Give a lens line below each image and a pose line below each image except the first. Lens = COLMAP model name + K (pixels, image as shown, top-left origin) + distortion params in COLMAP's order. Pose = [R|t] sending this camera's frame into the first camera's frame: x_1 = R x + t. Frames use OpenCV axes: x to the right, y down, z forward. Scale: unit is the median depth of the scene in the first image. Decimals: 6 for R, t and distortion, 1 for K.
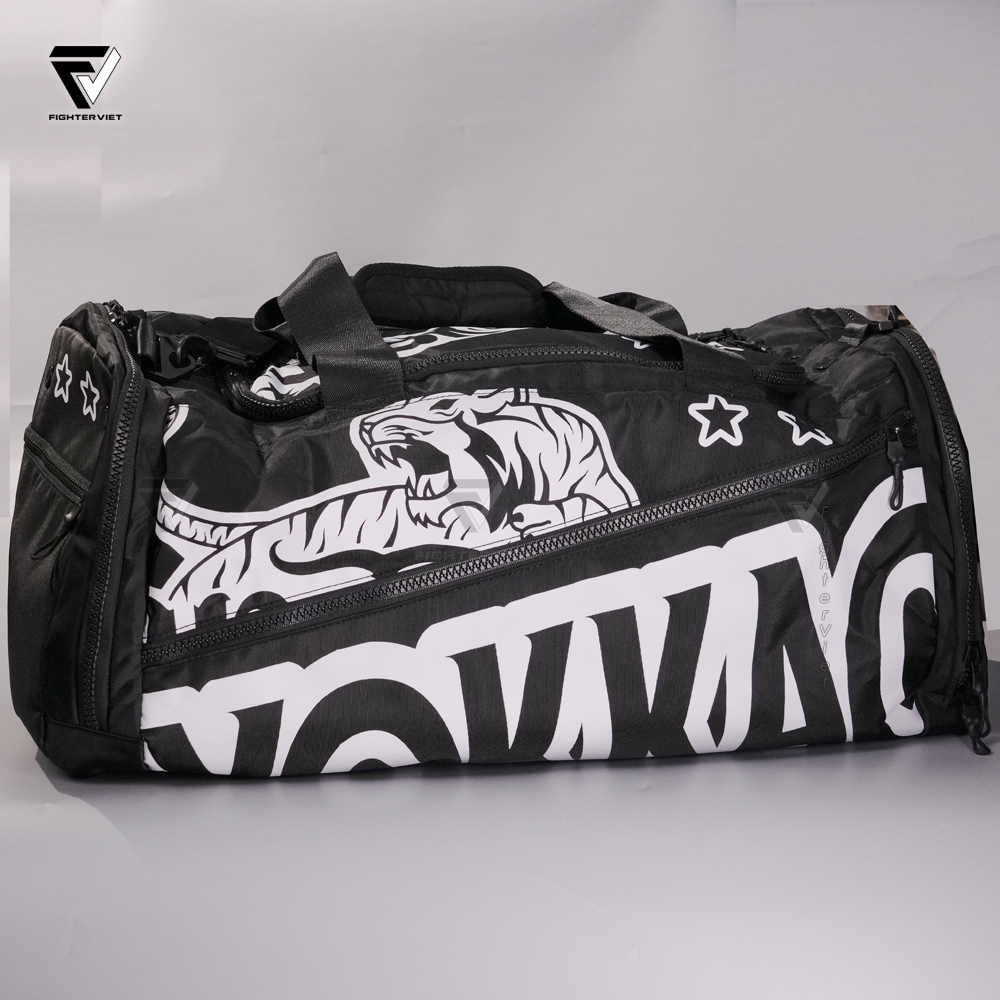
lens RADIAL K [[1975.2, 0, 500.0], [0, 1975.2, 500.0], [0, 0, 1]] dist [-0.014936, 0.184048]
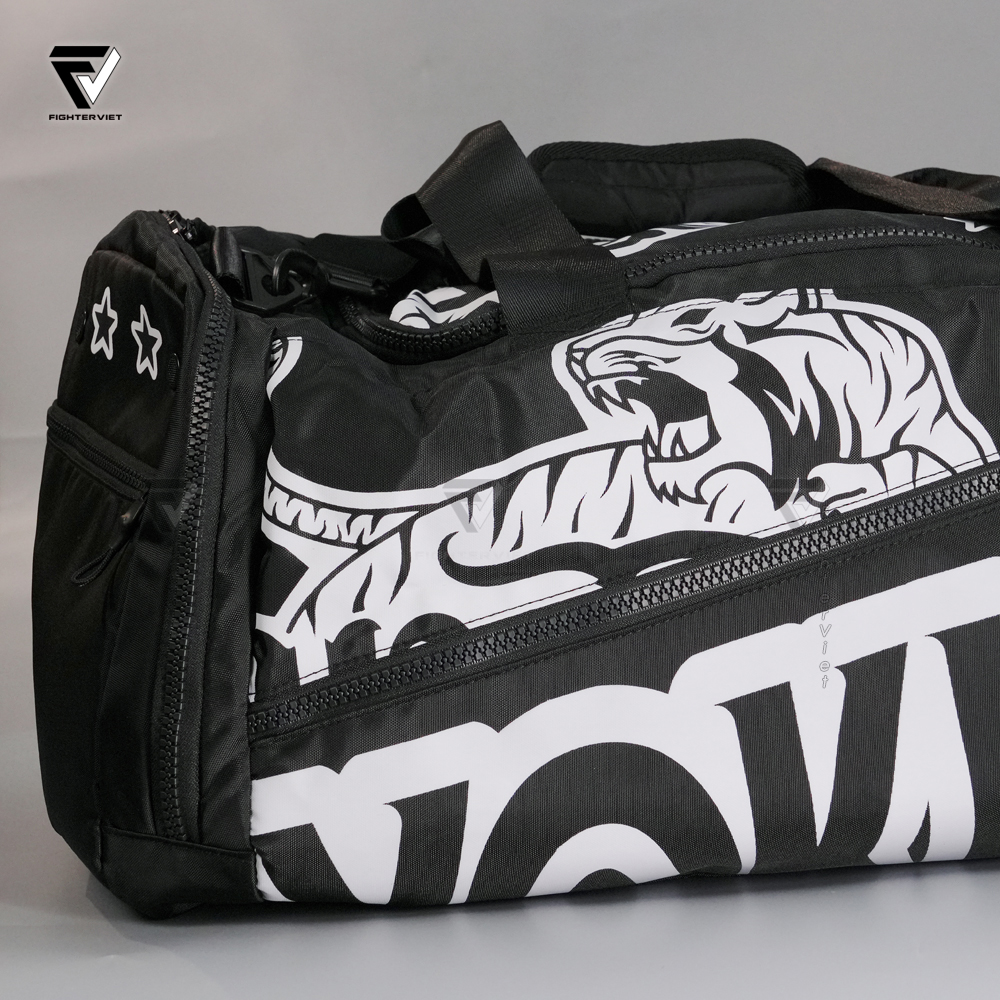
lens RADIAL K [[2585.2, 0, 500.0], [0, 2585.2, 500.0], [0, 0, 1]] dist [-0.036892, 0.265238]
pose [[0.998040, -0.046737, -0.041609, -0.058315], [0.044688, 0.997804, -0.048880, 0.049840], [0.043802, 0.046925, 0.997938, 0.148846]]
